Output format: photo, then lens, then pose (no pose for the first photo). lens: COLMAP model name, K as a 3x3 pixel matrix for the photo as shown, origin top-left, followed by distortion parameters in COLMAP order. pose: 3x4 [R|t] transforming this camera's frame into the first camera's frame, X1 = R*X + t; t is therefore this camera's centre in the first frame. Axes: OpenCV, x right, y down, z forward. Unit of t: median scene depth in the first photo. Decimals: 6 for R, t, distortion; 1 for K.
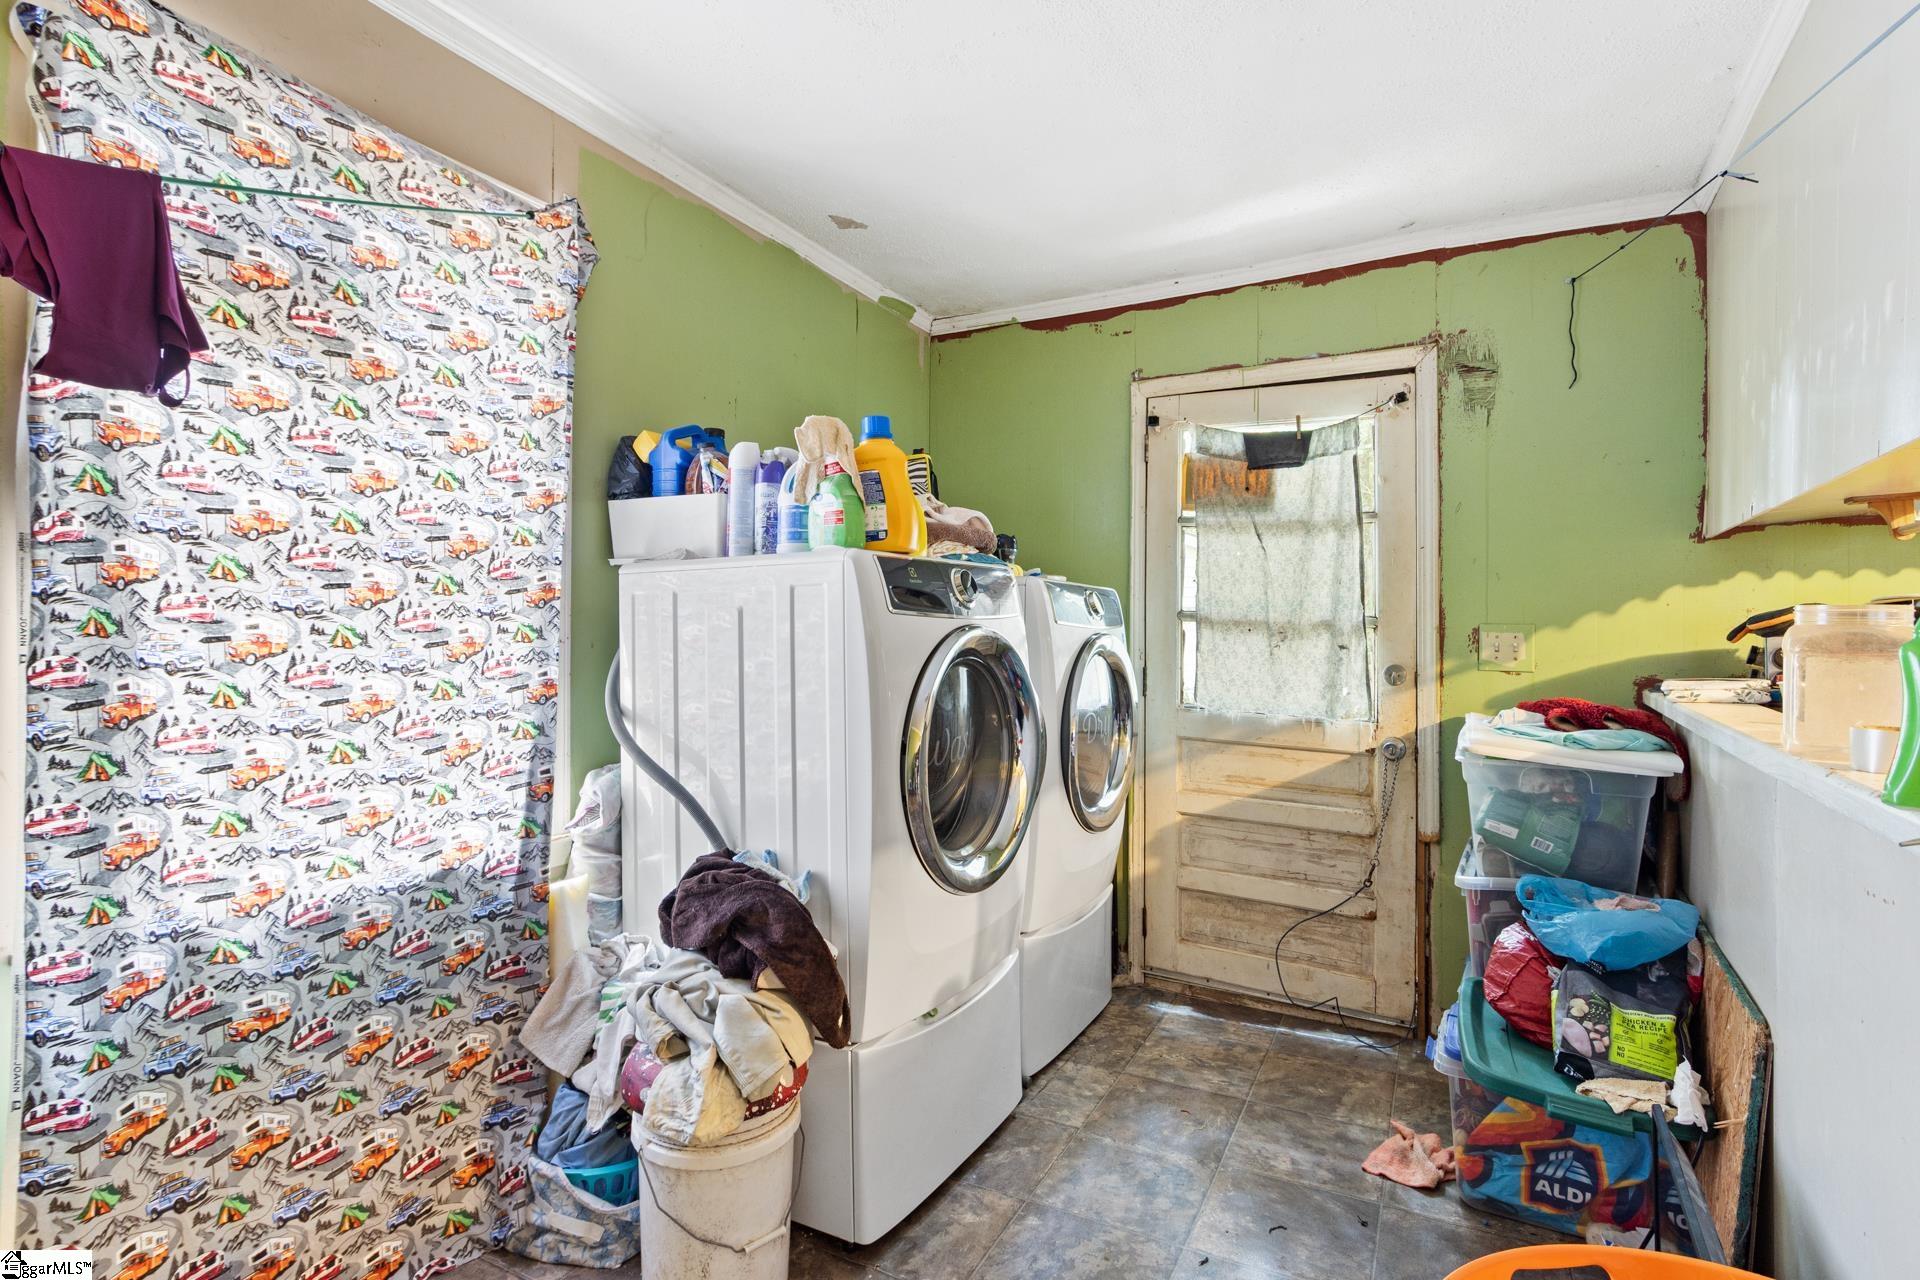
lens RADIAL K [[954.5, 0, 935.8], [0, 954.5, 625.7], [0, 0, 1]] dist [-0.002956, -0.001045]
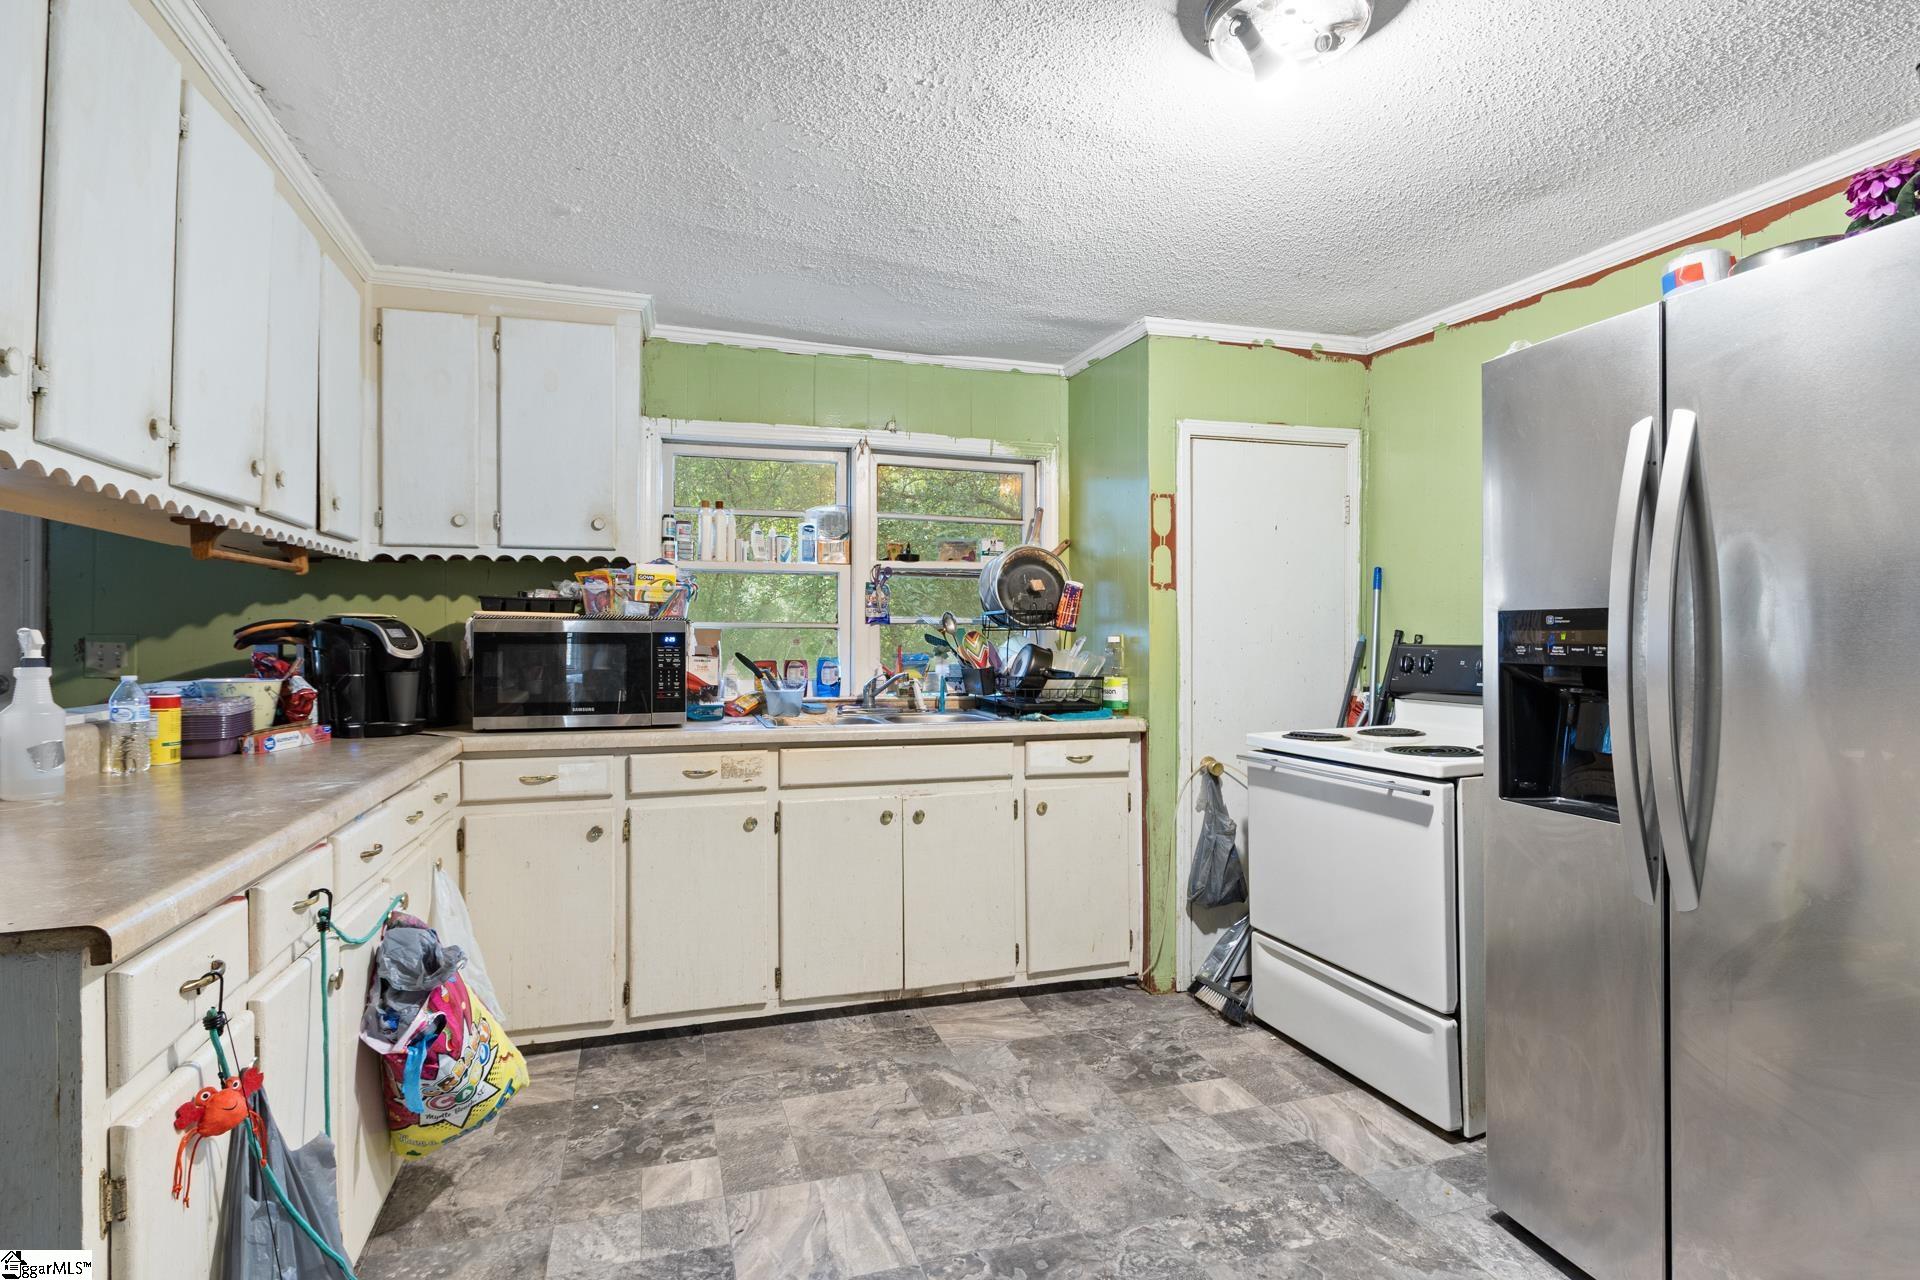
lens RADIAL K [[954.5, 0, 942.0], [0, 954.5, 649.9], [0, 0, 1]] dist [-0.002956, -0.001045]
pose [[0.684281, -0.012963, 0.729103, 0.653906], [-0.000480, 0.999834, 0.018226, -0.006696], [-0.729218, -0.012822, 0.684161, -0.649394]]
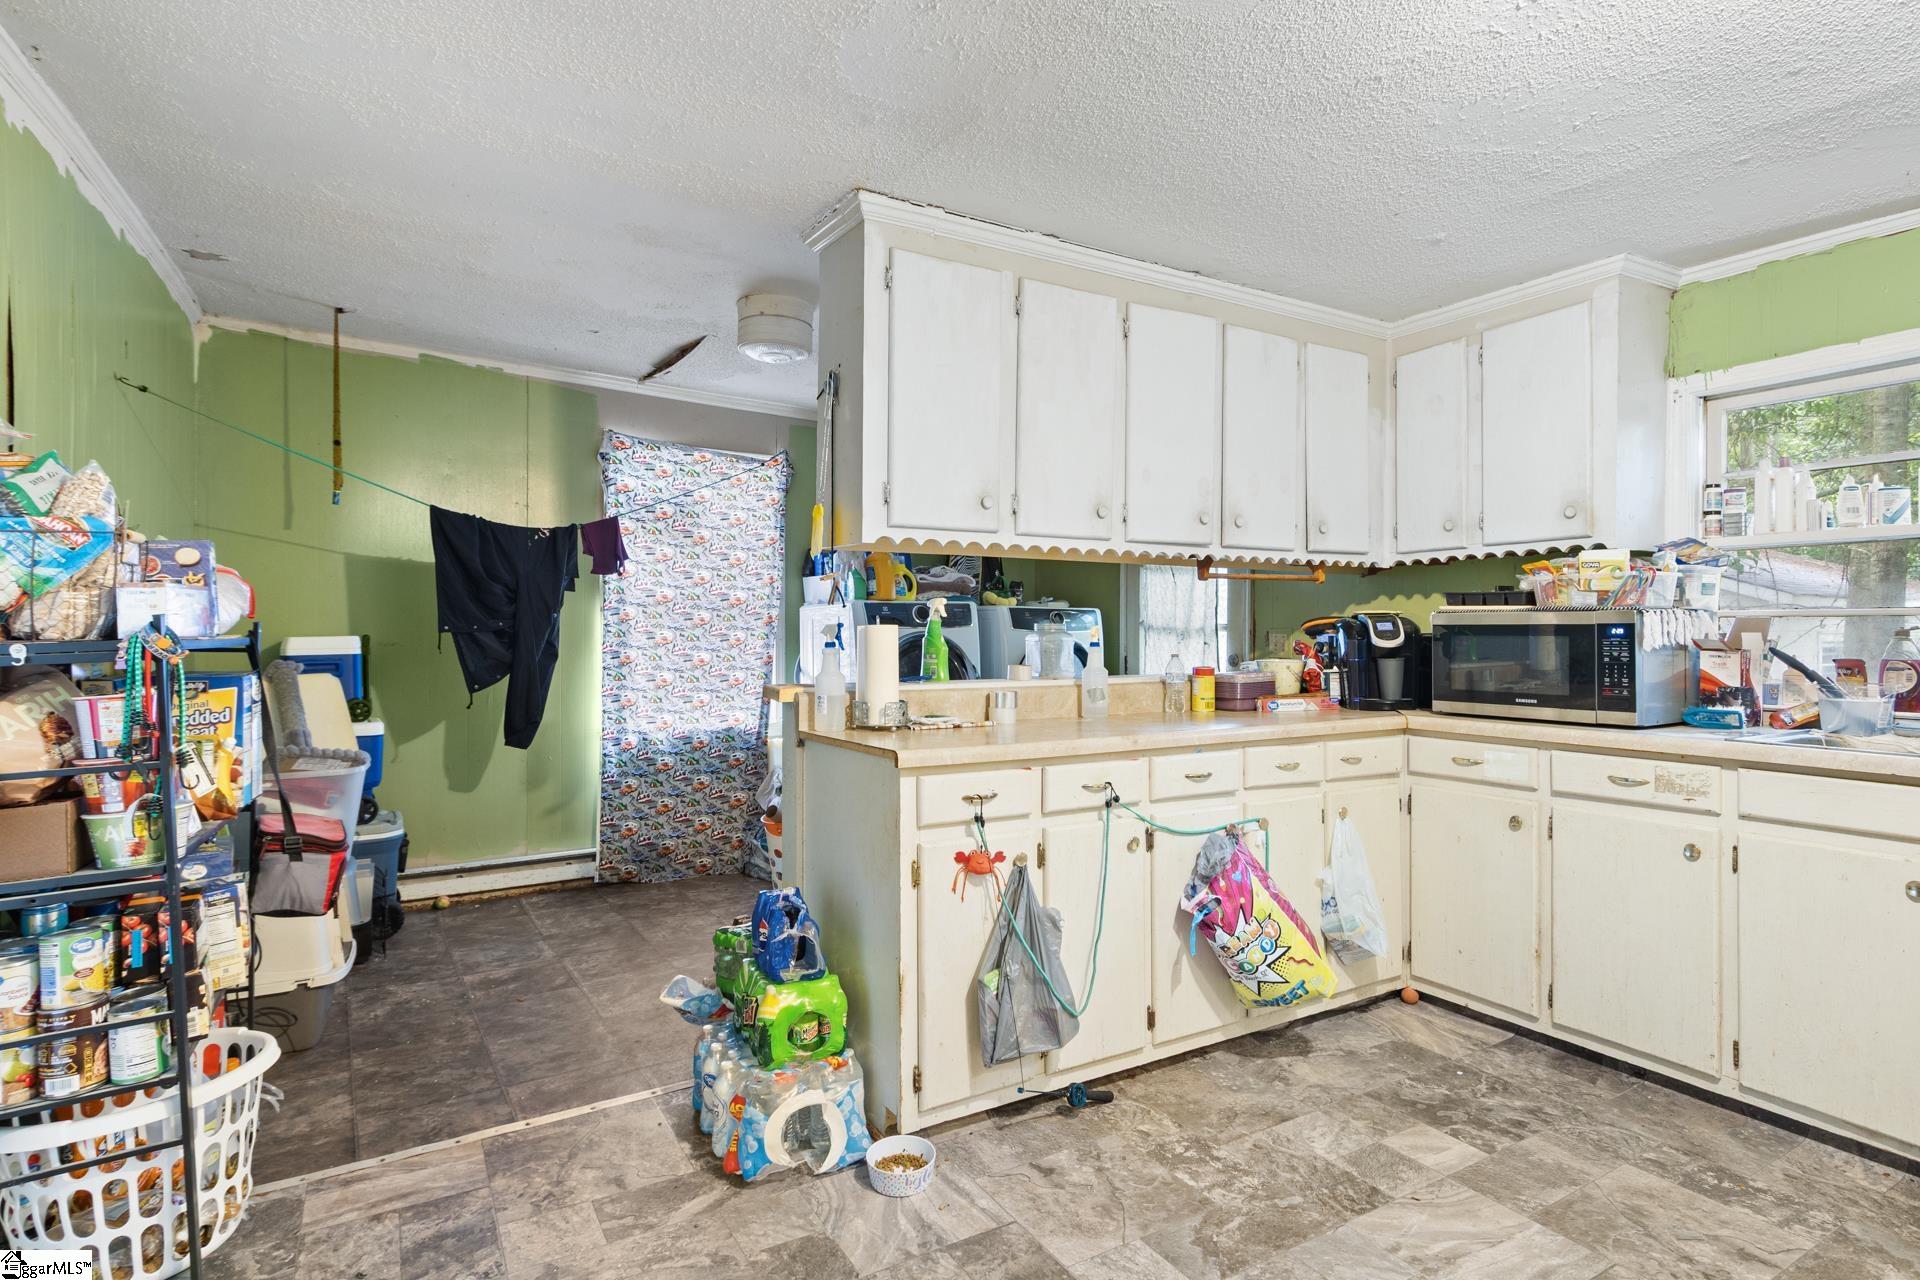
lens RADIAL K [[954.5, 0, 919.4], [0, 954.5, 635.1], [0, 0, 1]] dist [-0.002956, -0.001045]
pose [[0.859777, -0.003613, -0.510657, 1.288656], [0.005911, 0.999978, 0.002877, 0.000421], [0.510635, -0.005492, 0.859780, -0.991693]]
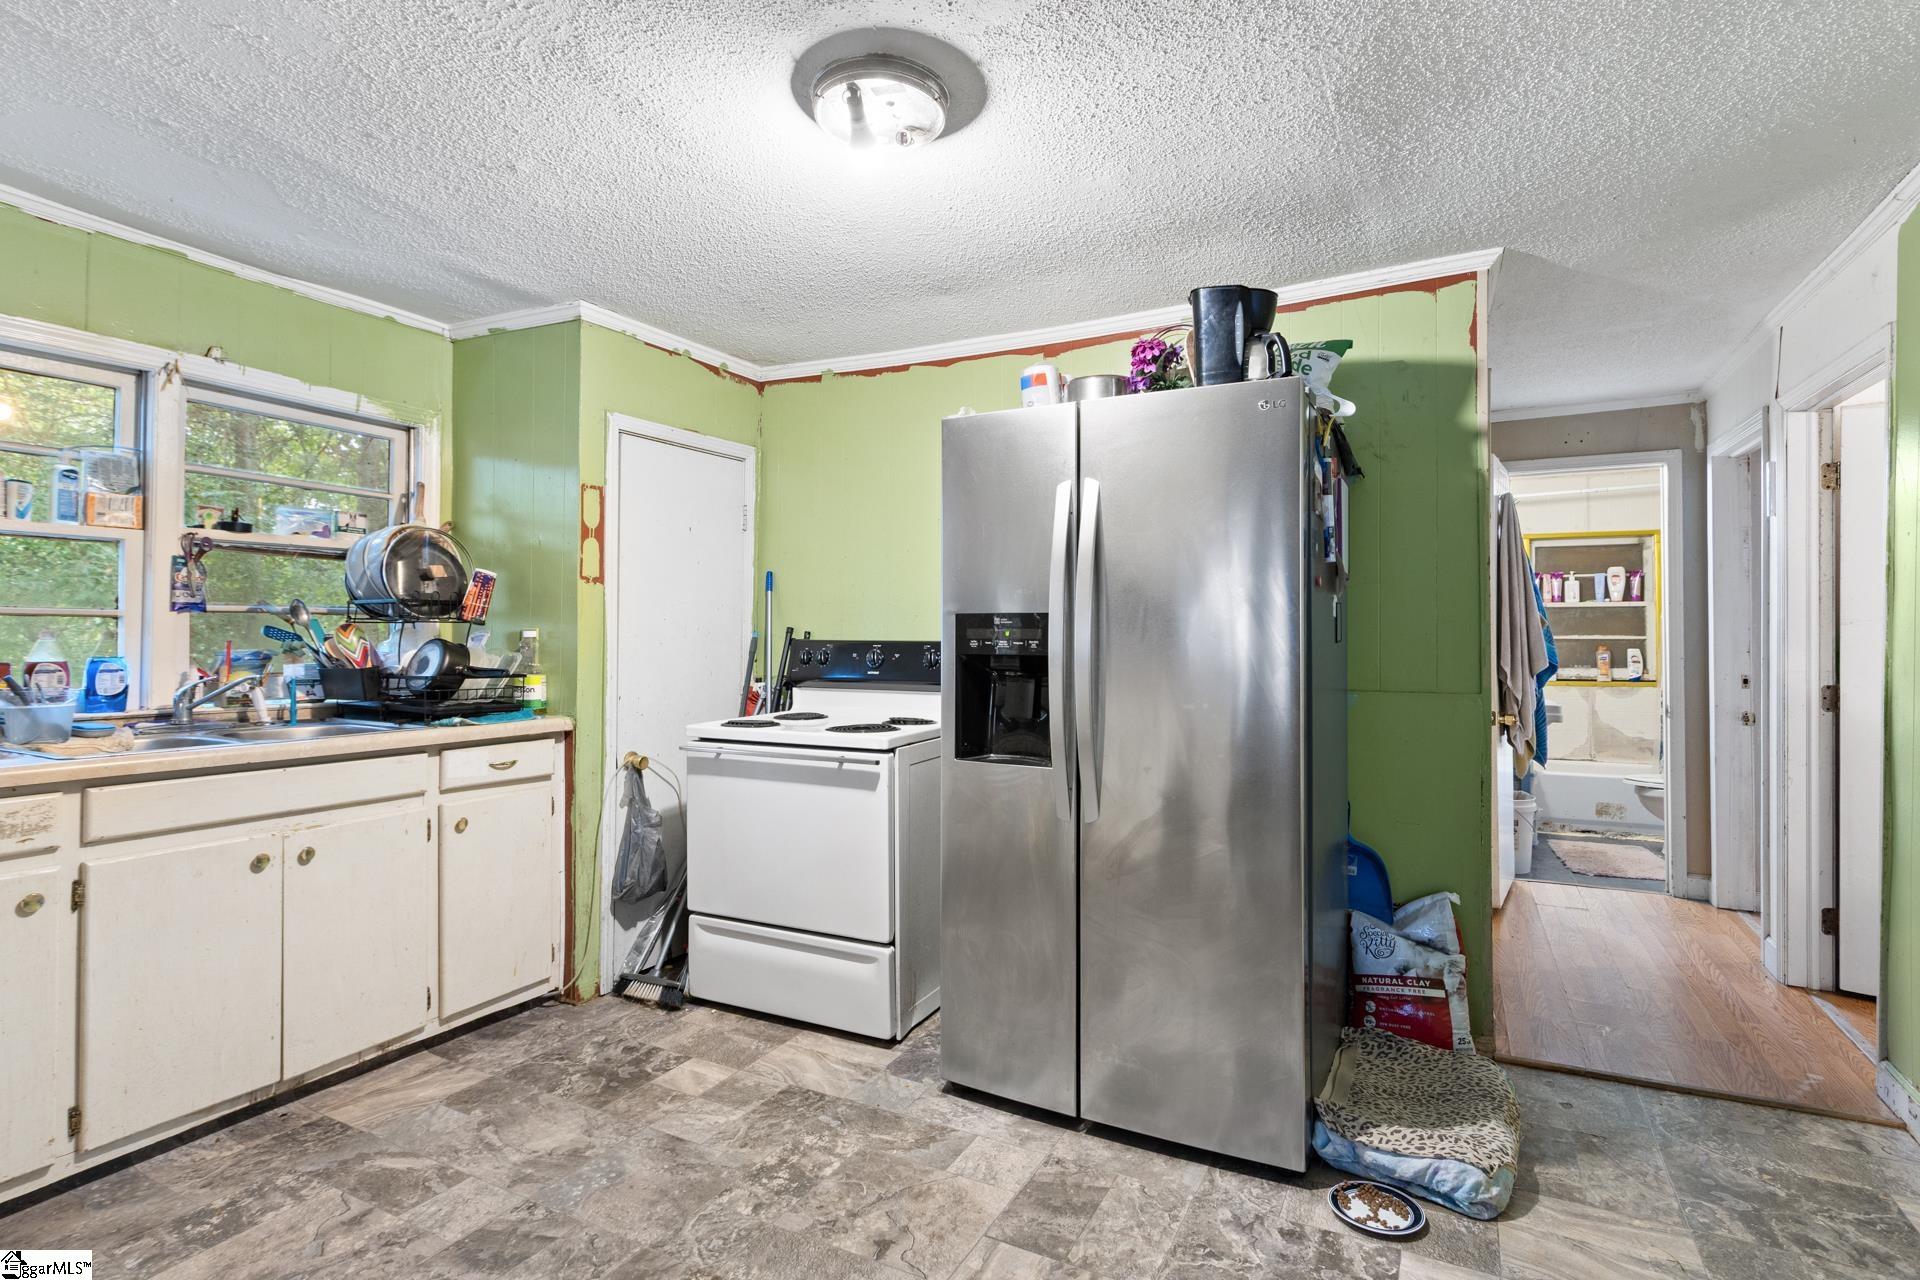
lens RADIAL K [[954.5, 0, 944.4], [0, 954.5, 631.9], [0, 0, 1]] dist [-0.002956, -0.001045]
pose [[-0.032789, 0.001018, 0.999462, 0.575476], [-0.009005, 0.999959, -0.001314, -0.004532], [-0.999422, -0.009043, -0.032778, -0.494312]]
